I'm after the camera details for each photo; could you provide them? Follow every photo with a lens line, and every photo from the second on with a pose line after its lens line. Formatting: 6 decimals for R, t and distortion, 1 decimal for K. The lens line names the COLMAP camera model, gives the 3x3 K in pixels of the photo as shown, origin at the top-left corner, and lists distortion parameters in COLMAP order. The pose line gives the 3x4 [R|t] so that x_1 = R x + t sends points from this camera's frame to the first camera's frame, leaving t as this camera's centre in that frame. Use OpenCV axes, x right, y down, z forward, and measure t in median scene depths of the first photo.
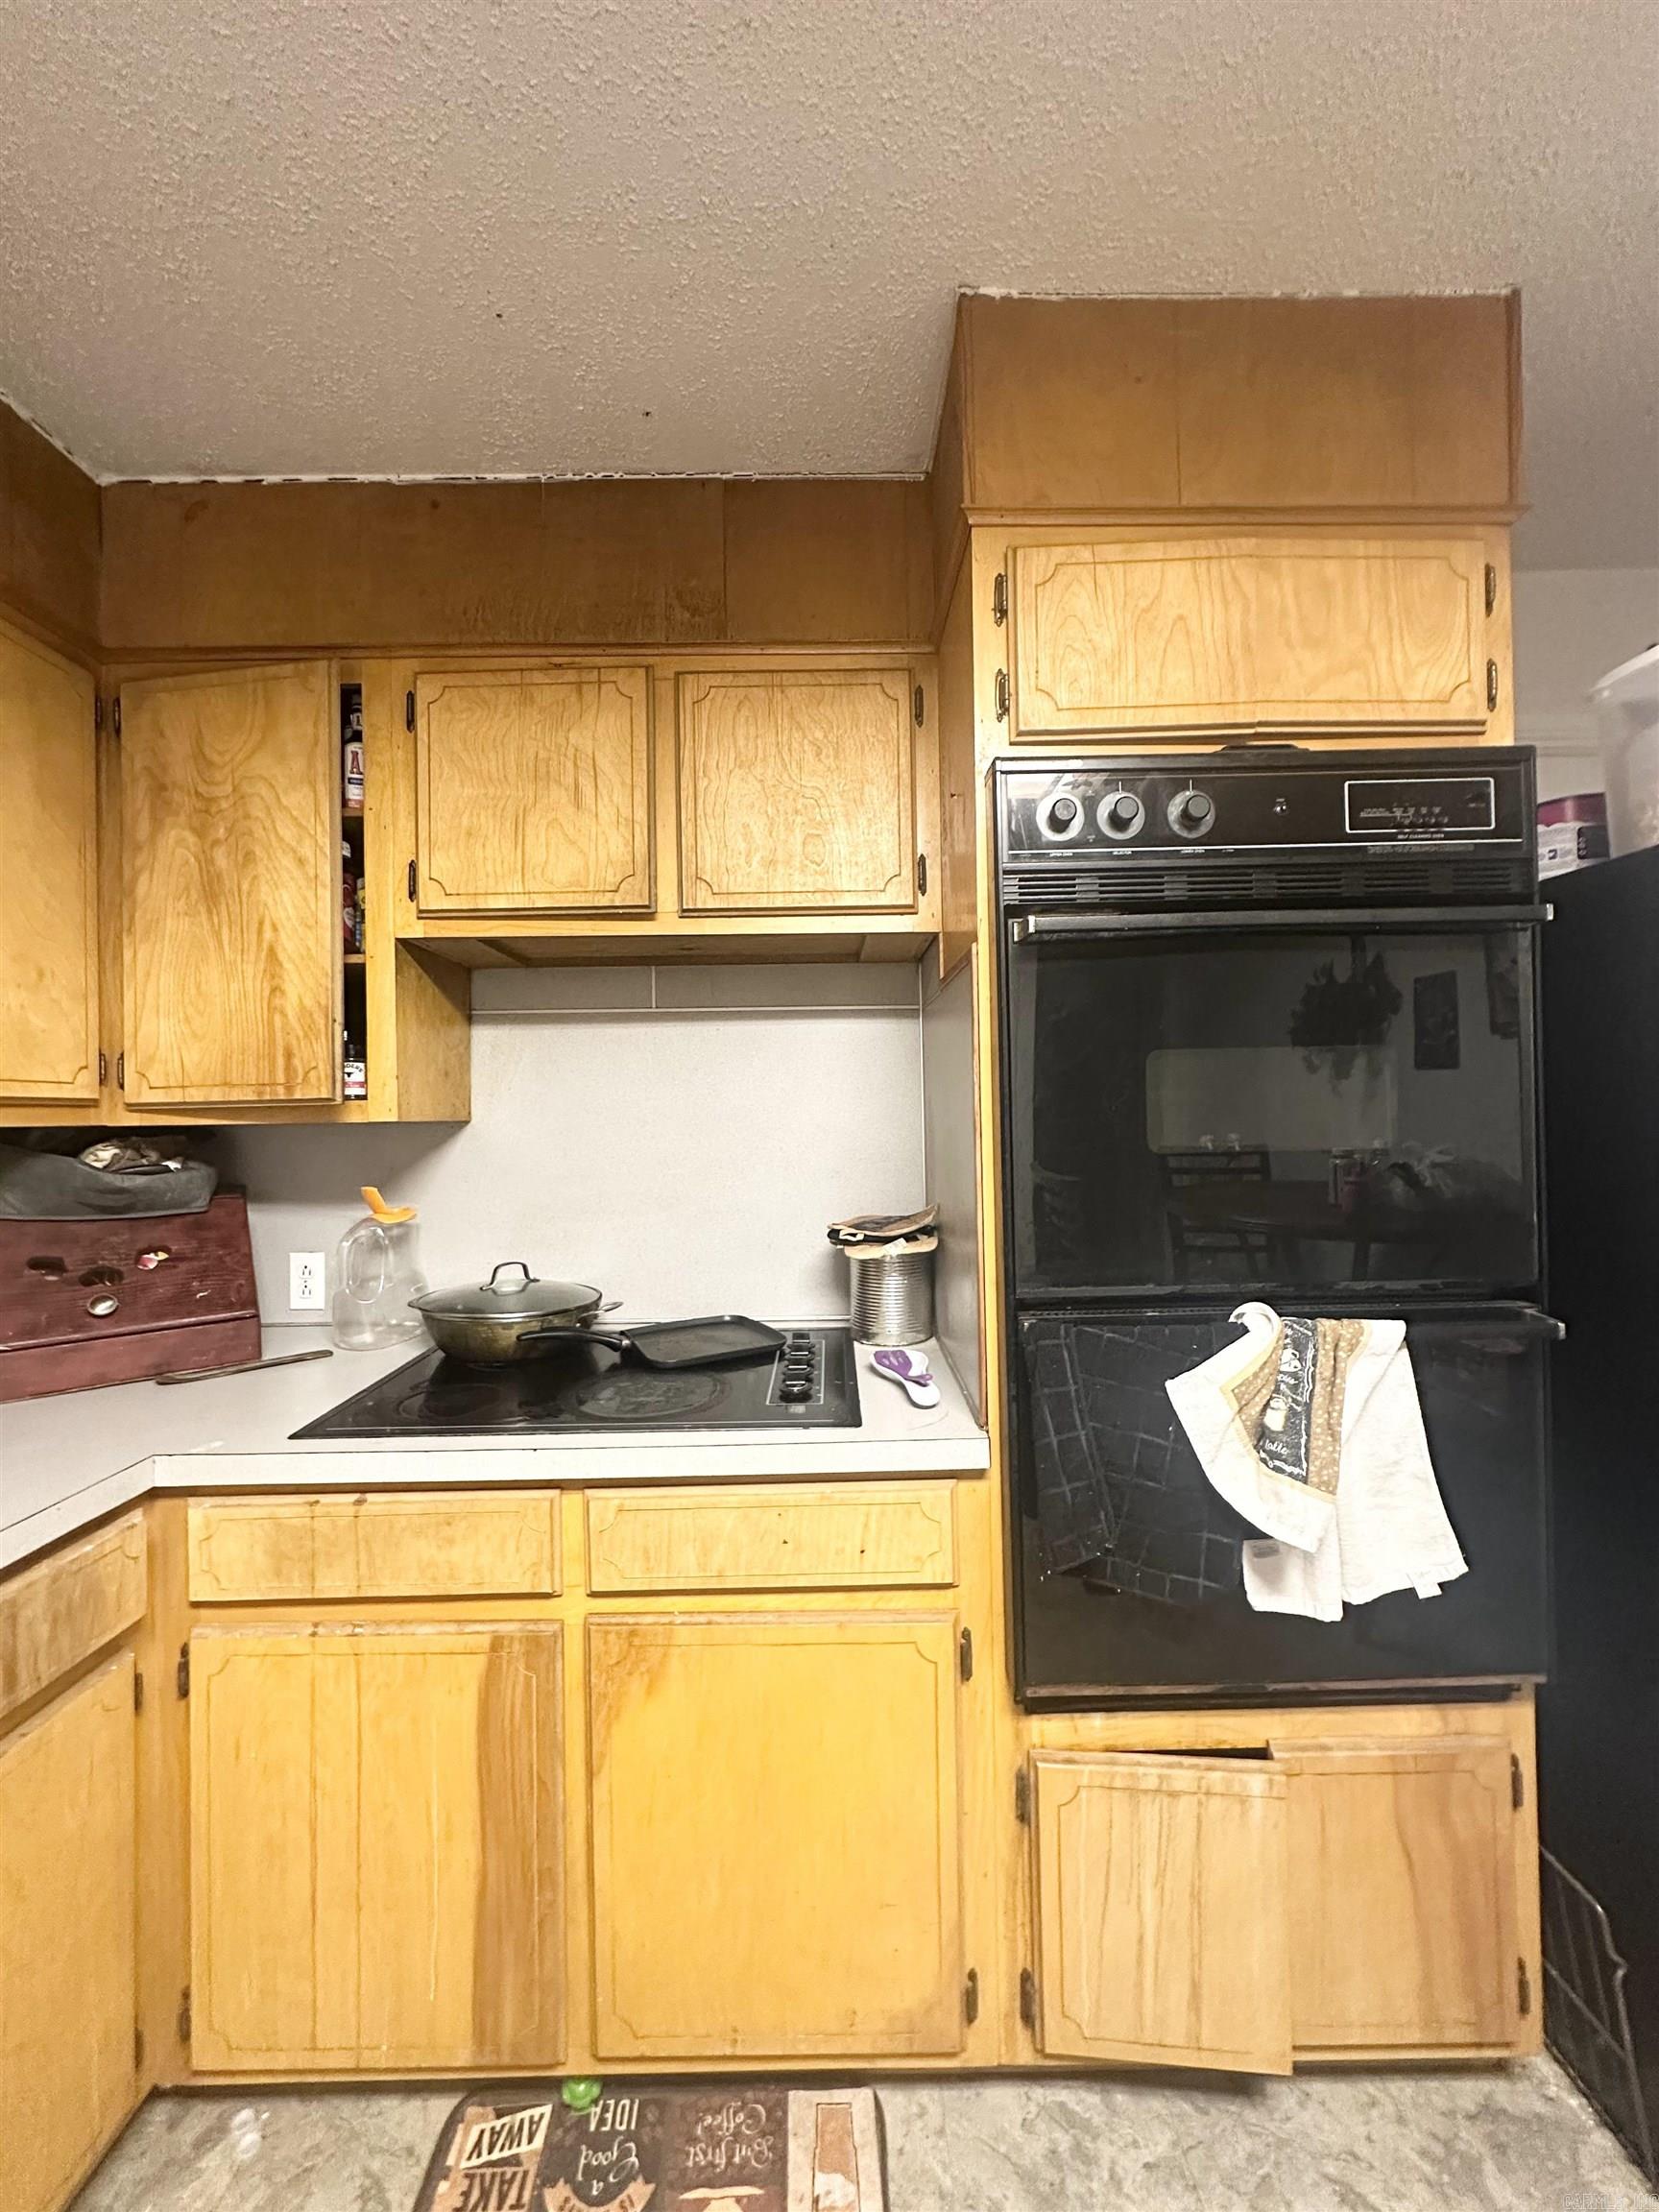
lens RADIAL K [[889.7, 0, 832.4], [0, 889.7, 1094.5], [0, 0, 1]] dist [0.000561, -0.000030]
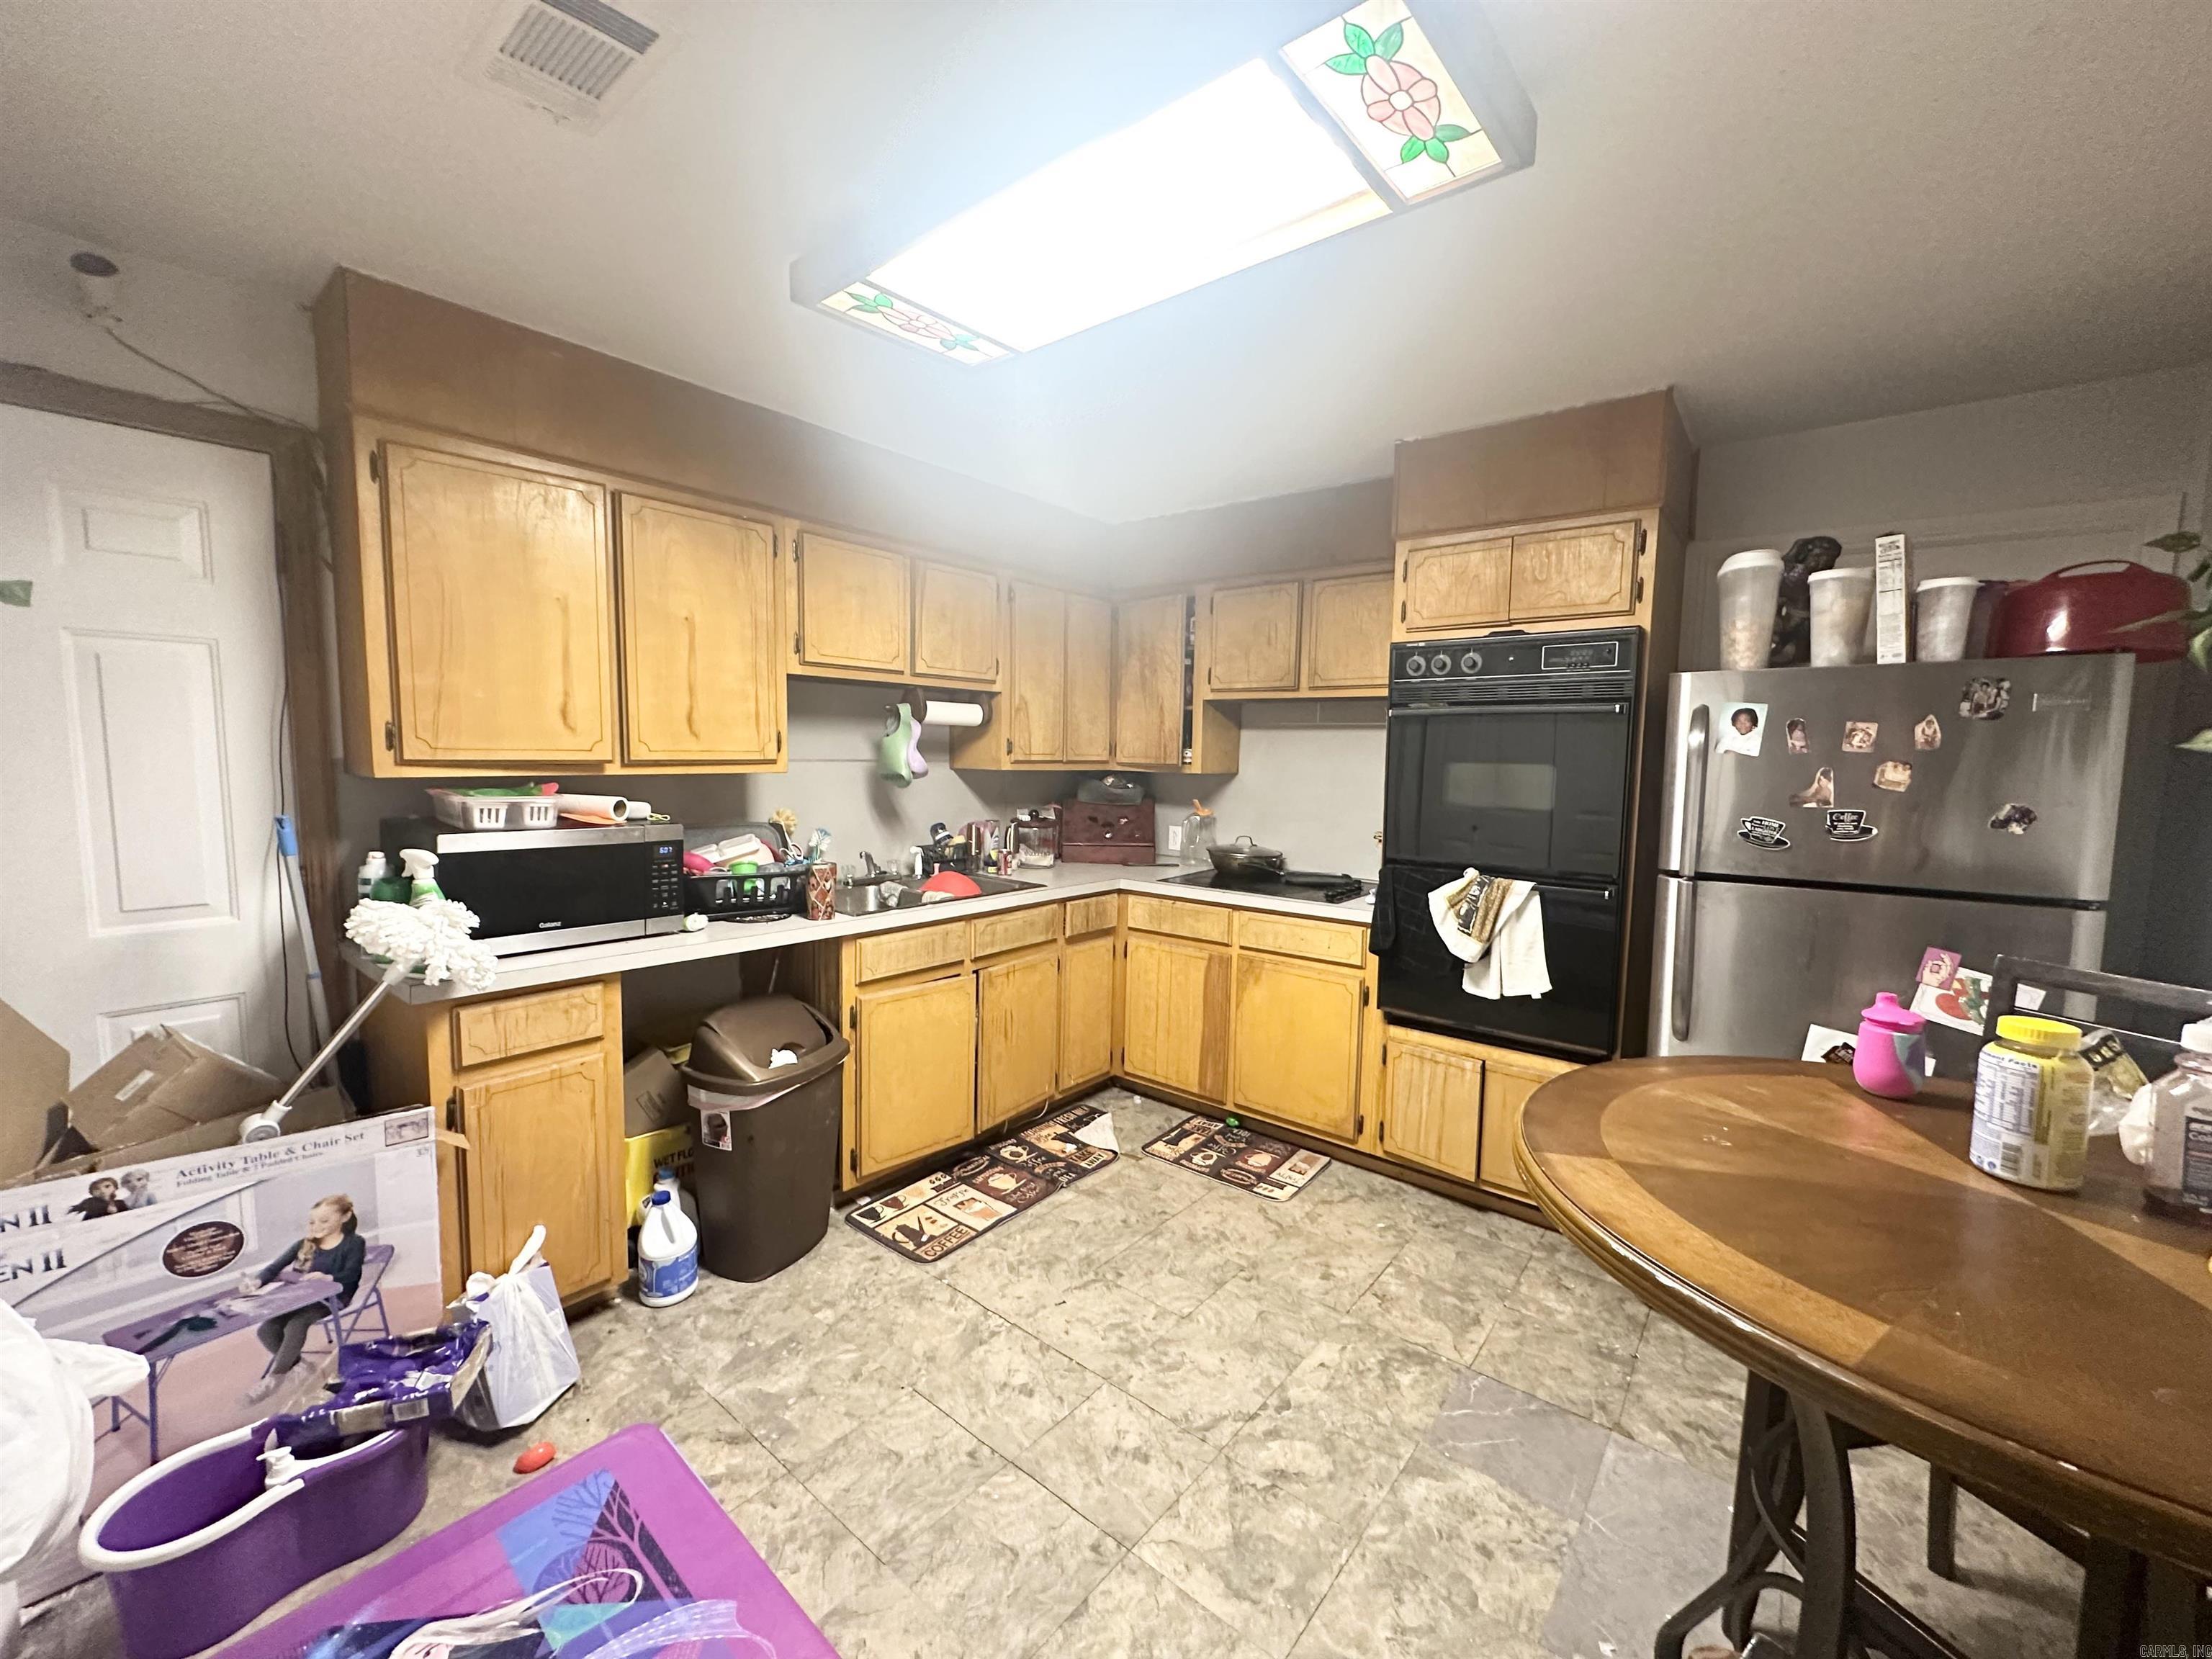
lens RADIAL K [[889.7, 0, 1102.7], [0, 889.7, 827.4], [0, 0, 1]] dist [0.000561, -0.000030]
pose [[0.769031, 0.089702, -0.632887, 1.132224], [-0.024597, 0.993524, 0.110928, -0.114302], [0.638739, -0.069740, 0.766257, -1.396516]]
